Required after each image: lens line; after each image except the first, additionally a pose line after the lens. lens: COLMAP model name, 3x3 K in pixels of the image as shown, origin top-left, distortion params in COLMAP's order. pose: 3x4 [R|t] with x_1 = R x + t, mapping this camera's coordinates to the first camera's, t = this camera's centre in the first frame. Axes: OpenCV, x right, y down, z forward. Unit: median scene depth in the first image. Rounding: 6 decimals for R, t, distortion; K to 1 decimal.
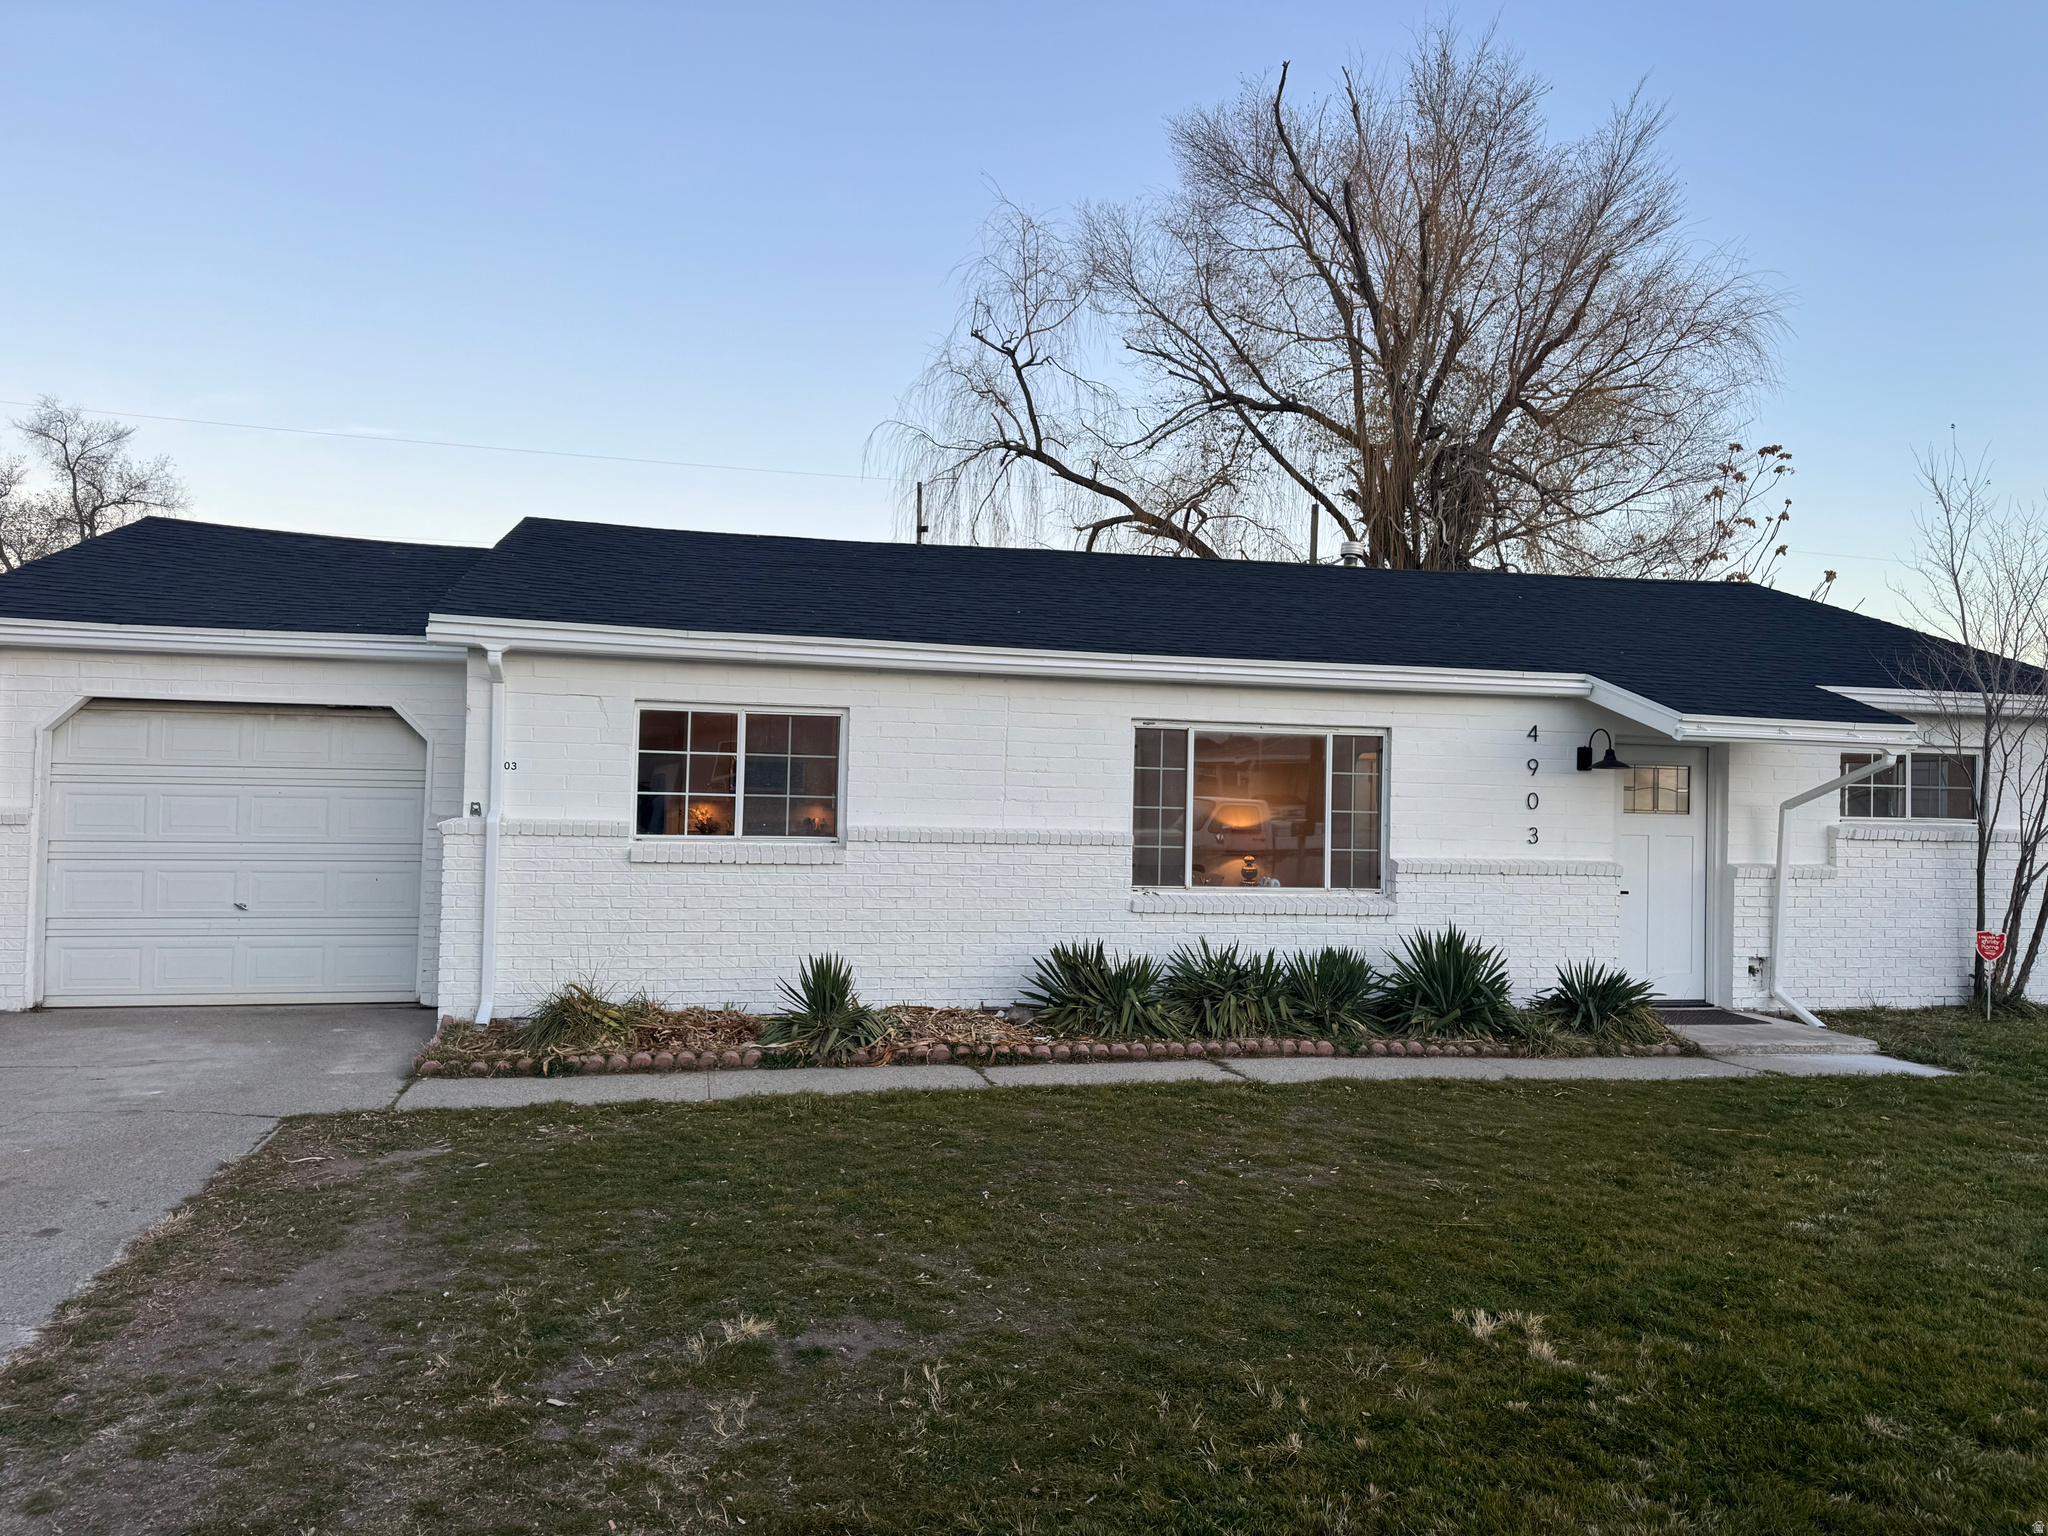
lens RADIAL K [[1453.3, 0, 1031.6], [0, 1453.3, 763.1], [0, 0, 1]] dist [0.123760, -0.177840]
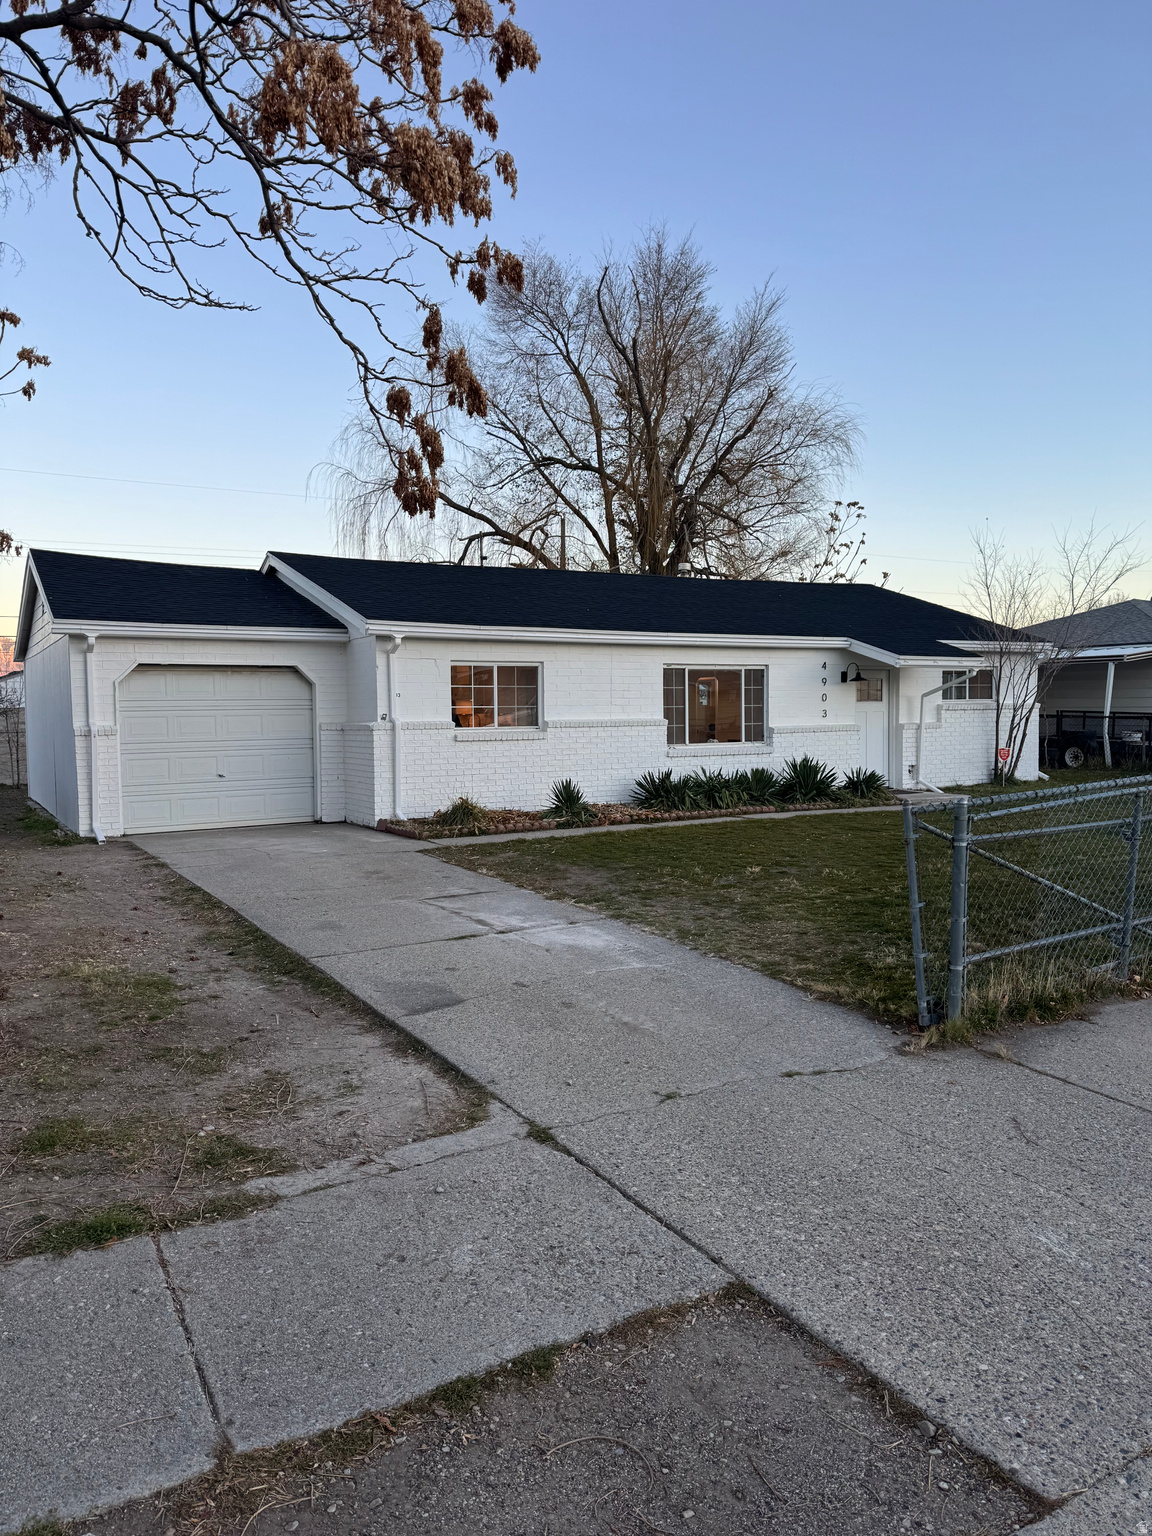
lens RADIAL K [[1090.0, 0, 576.0], [0, 1090.0, 768.0], [0, 0, 1]] dist [0.123760, -0.177840]
pose [[0.954482, -0.051287, 0.293827, -0.503573], [0.029664, 0.996545, 0.077582, -0.006730], [-0.296790, -0.065335, 0.952705, -0.441401]]
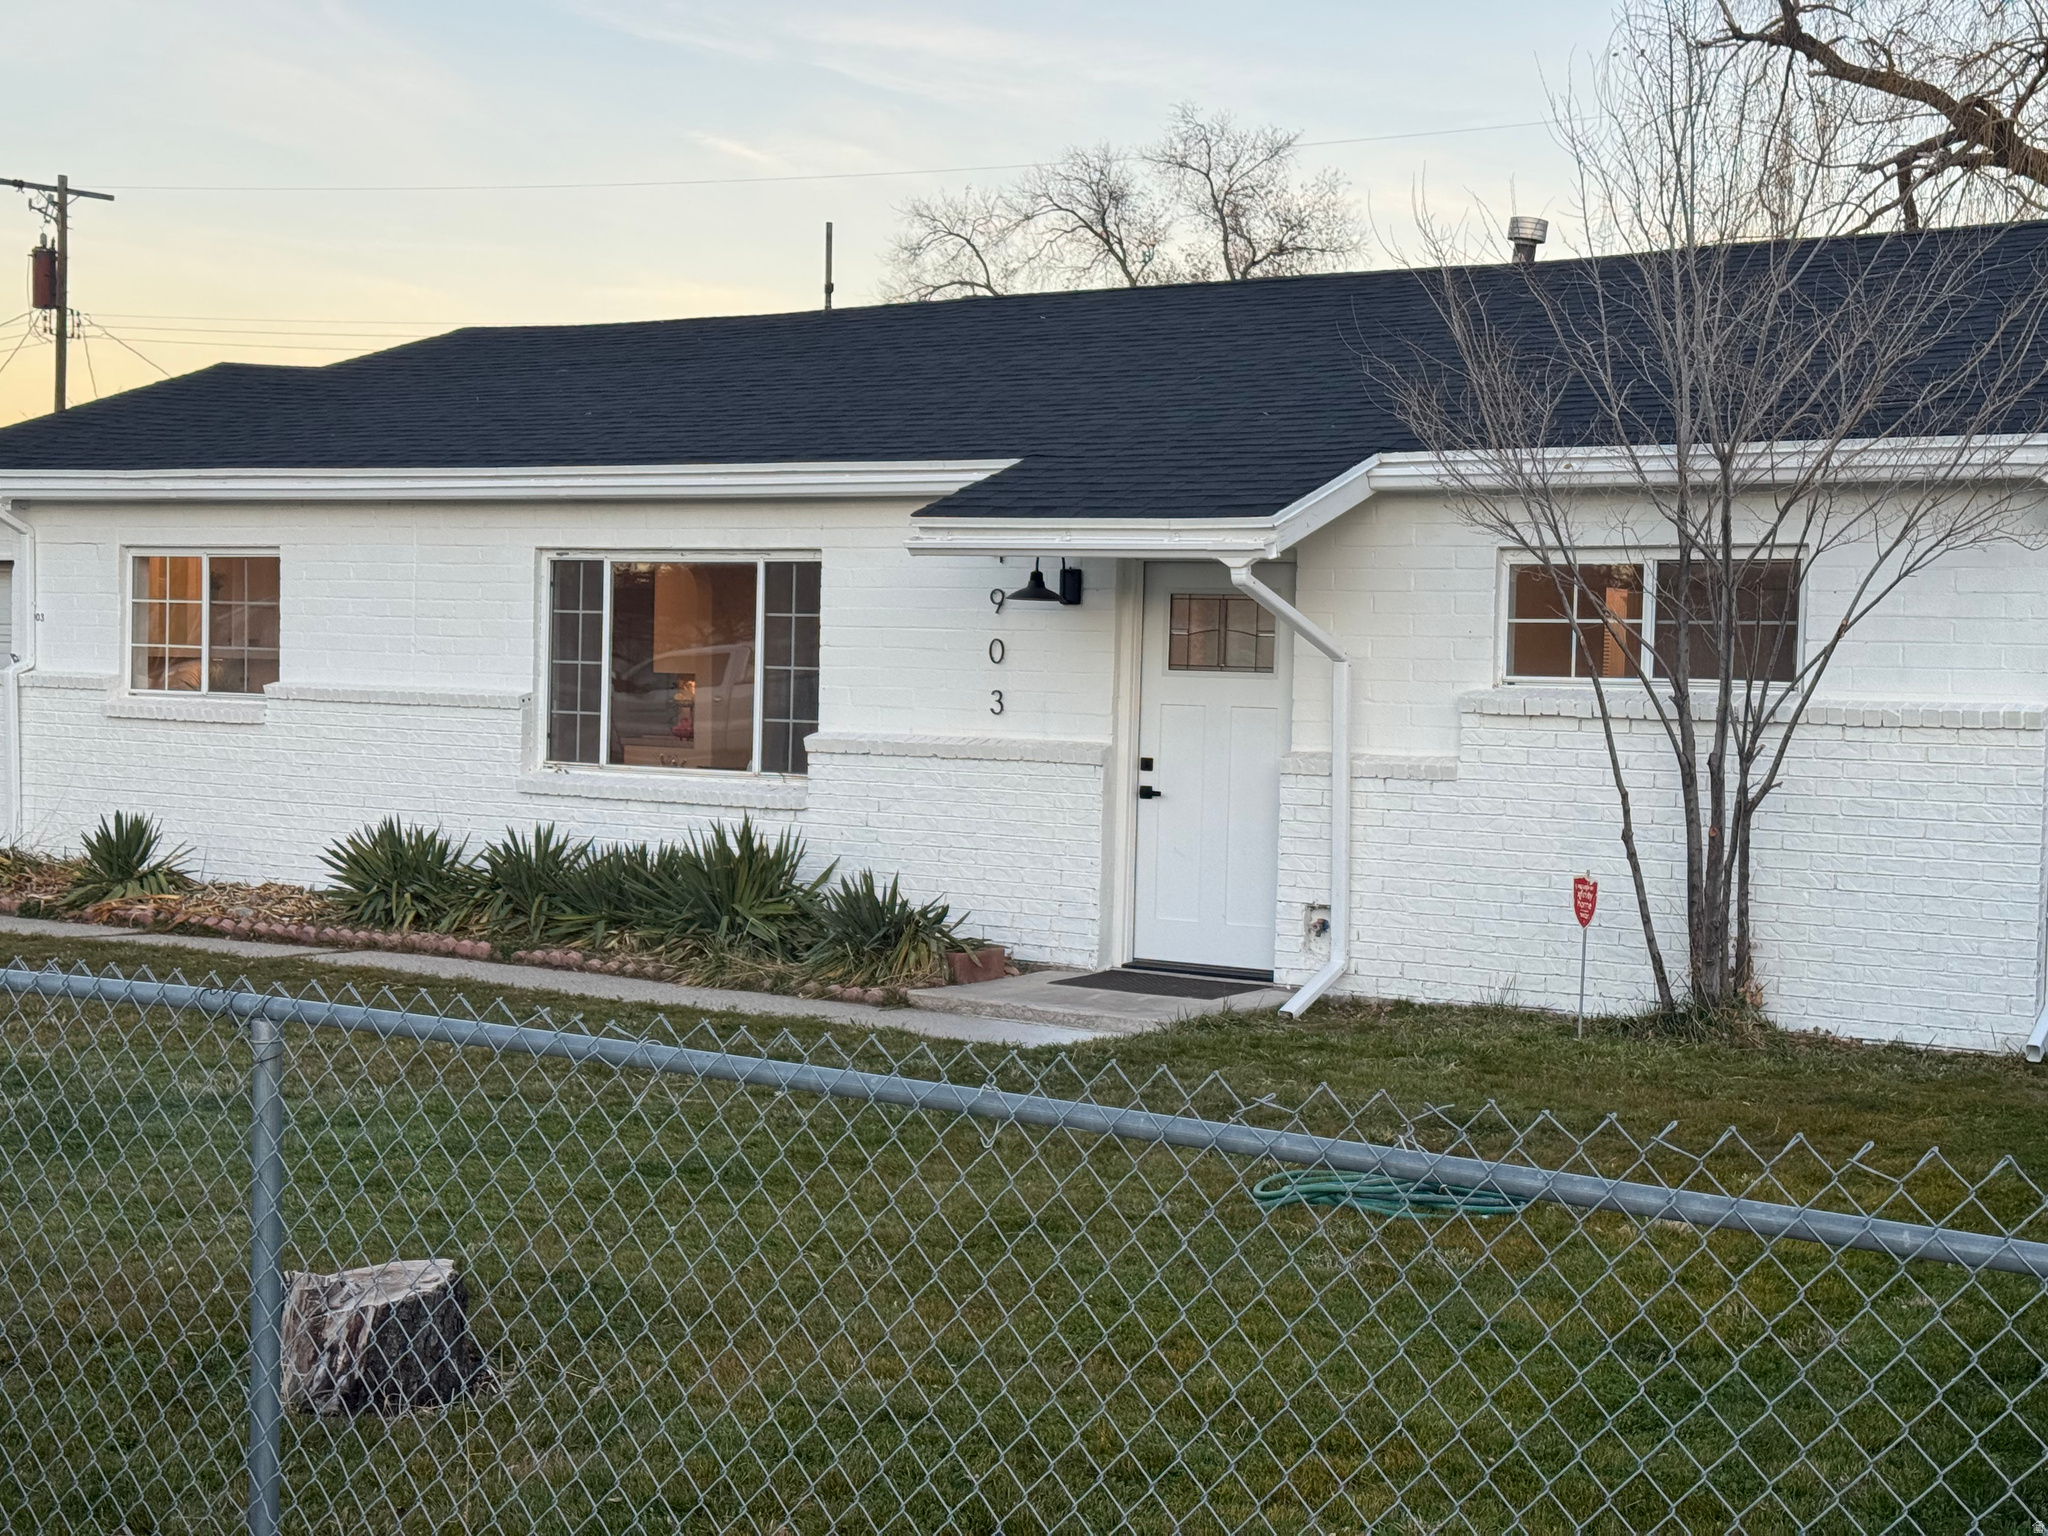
lens RADIAL K [[2935.3, 0, 1024.0], [0, 2935.3, 768.0], [0, 0, 1]] dist [0.151780, -0.008830]
pose [[0.684251, 0.019775, -0.728979, 1.399398], [0.007439, 0.999391, 0.034093, 0.035225], [0.729209, -0.028752, 0.683687, 0.093885]]
